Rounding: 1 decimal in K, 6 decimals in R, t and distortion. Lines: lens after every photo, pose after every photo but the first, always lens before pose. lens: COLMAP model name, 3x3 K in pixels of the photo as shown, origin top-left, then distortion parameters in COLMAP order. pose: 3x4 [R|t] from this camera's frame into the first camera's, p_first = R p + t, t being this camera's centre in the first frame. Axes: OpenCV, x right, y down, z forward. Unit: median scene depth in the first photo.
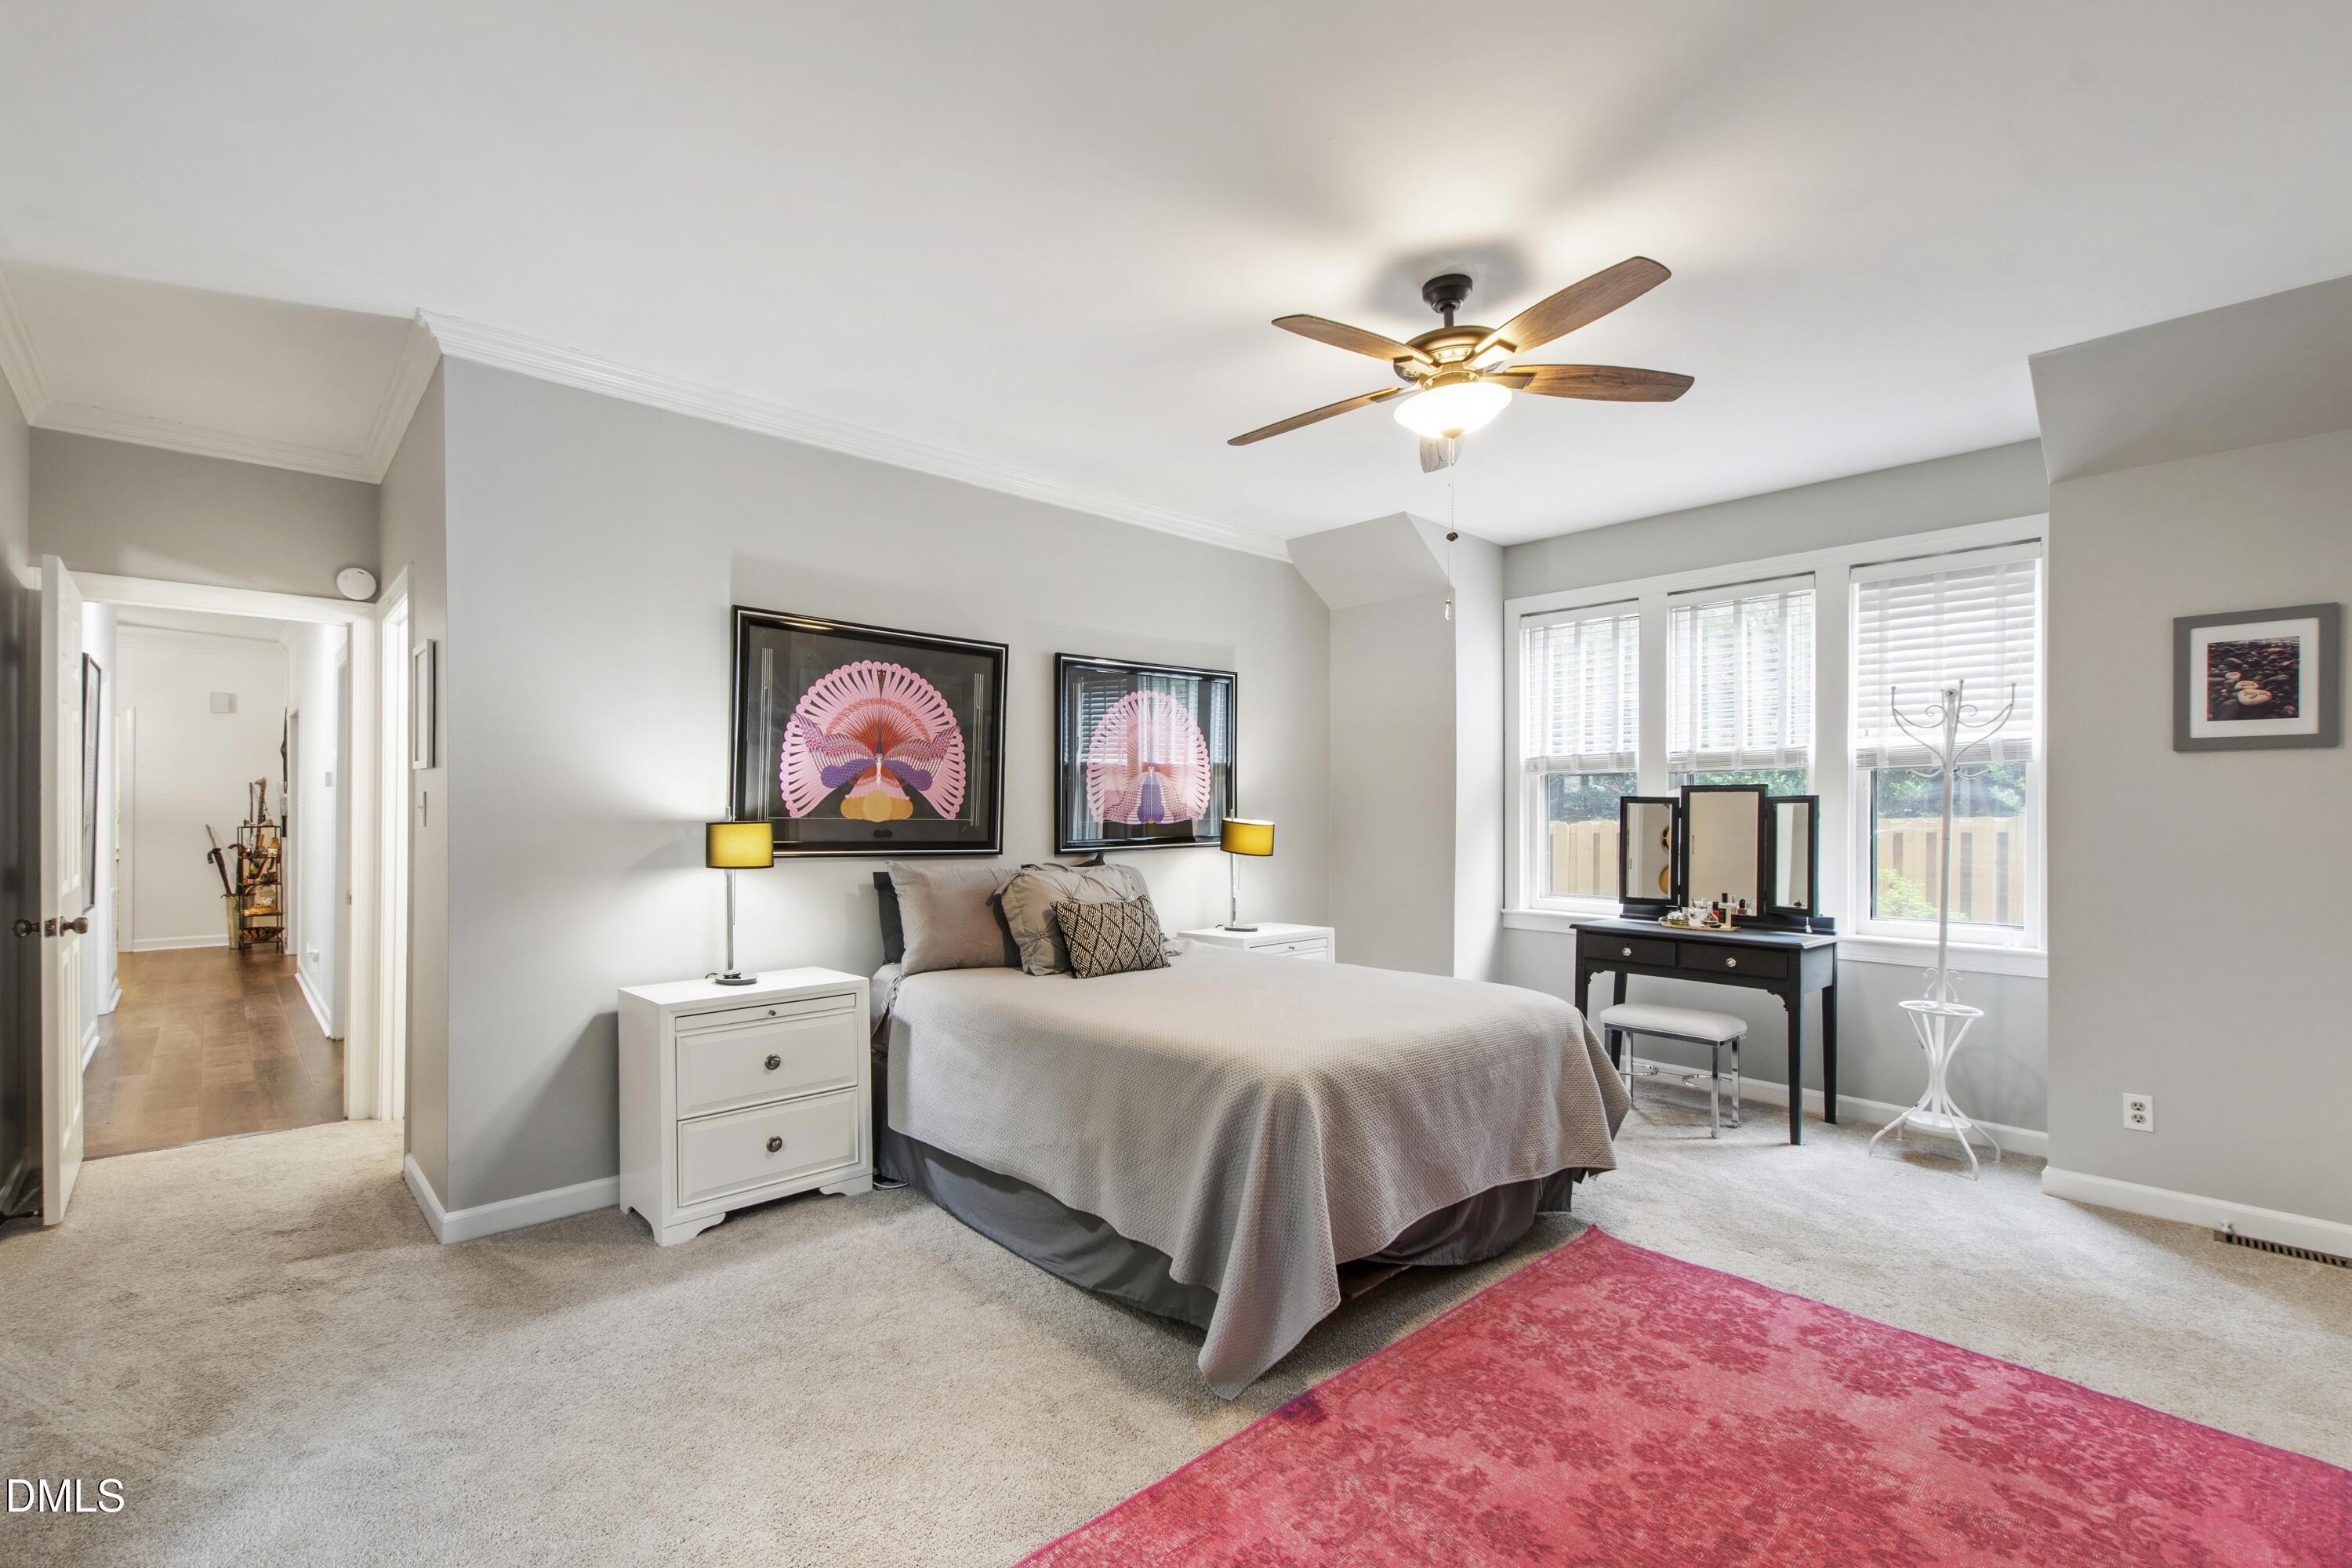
lens RADIAL K [[1036.8, 0, 1174.8], [0, 1036.8, 802.8], [0, 0, 1]] dist [0.001802, 0.000451]
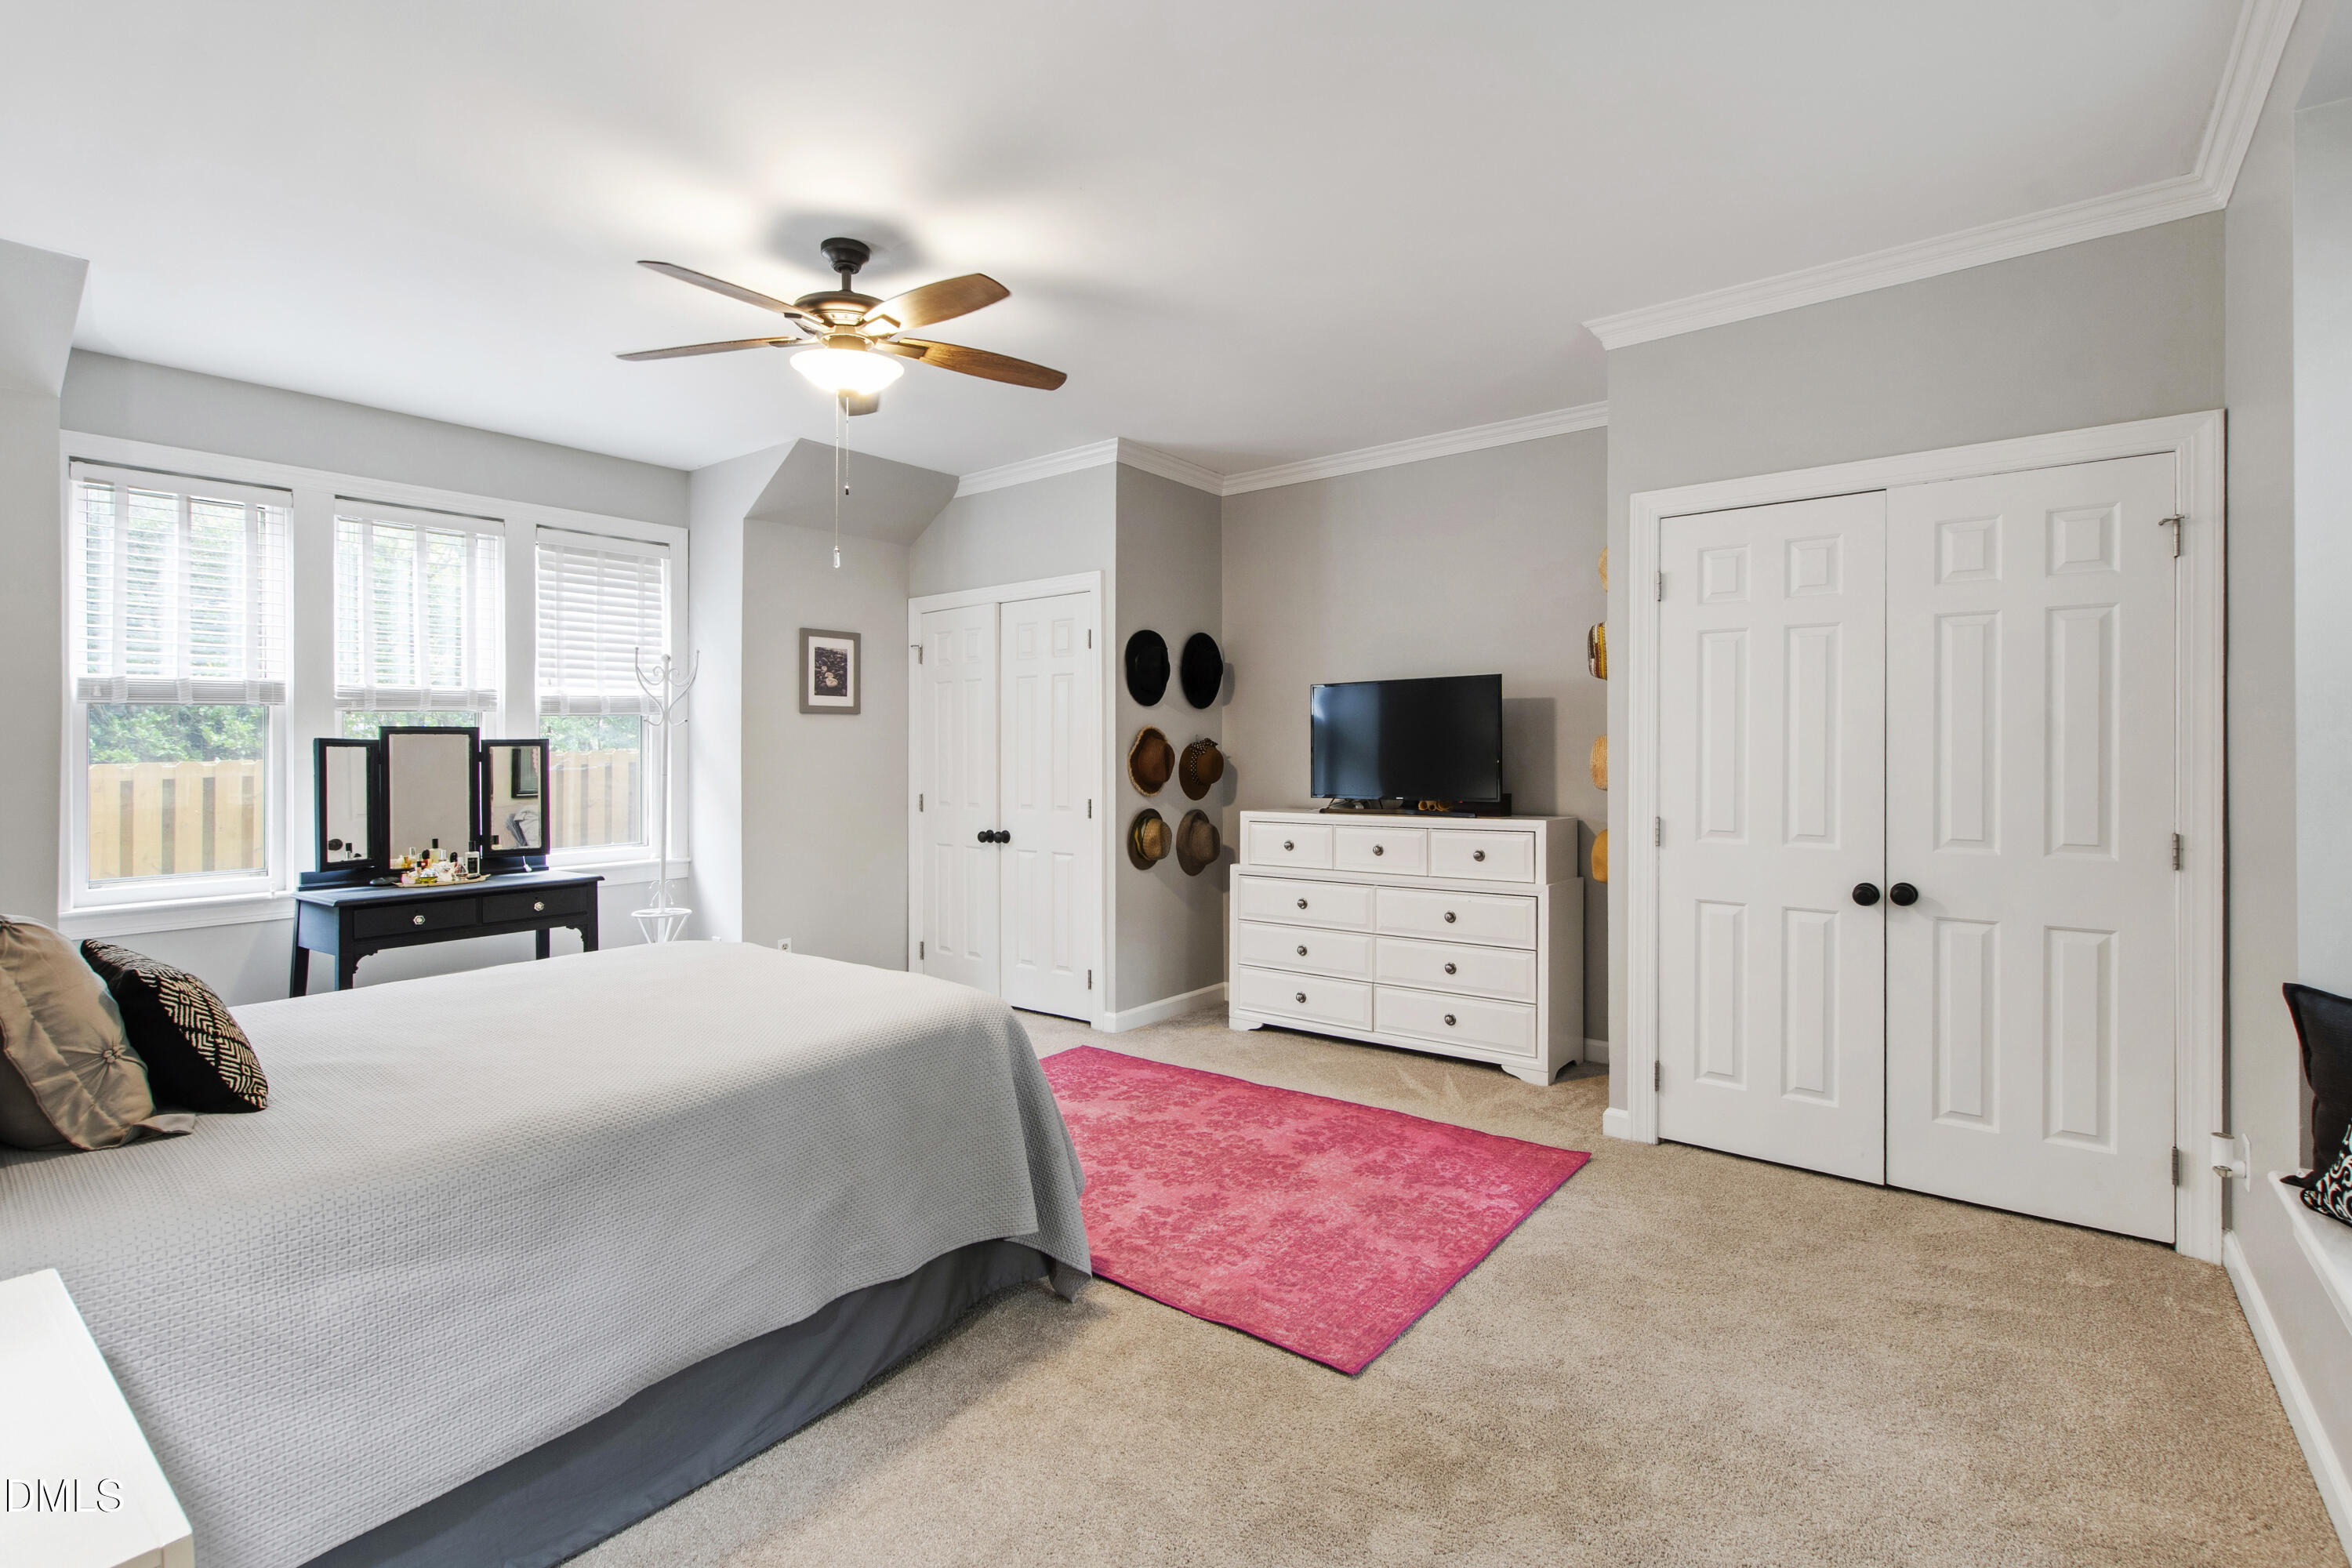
lens RADIAL K [[1036.8, 0, 1160.5], [0, 1036.8, 742.9], [0, 0, 1]] dist [0.001802, 0.000451]
pose [[-0.127918, 0.003378, 0.991779, -0.571299], [0.000324, 0.999994, -0.003365, 0.000590], [-0.991785, -0.000110, -0.127919, 0.580948]]
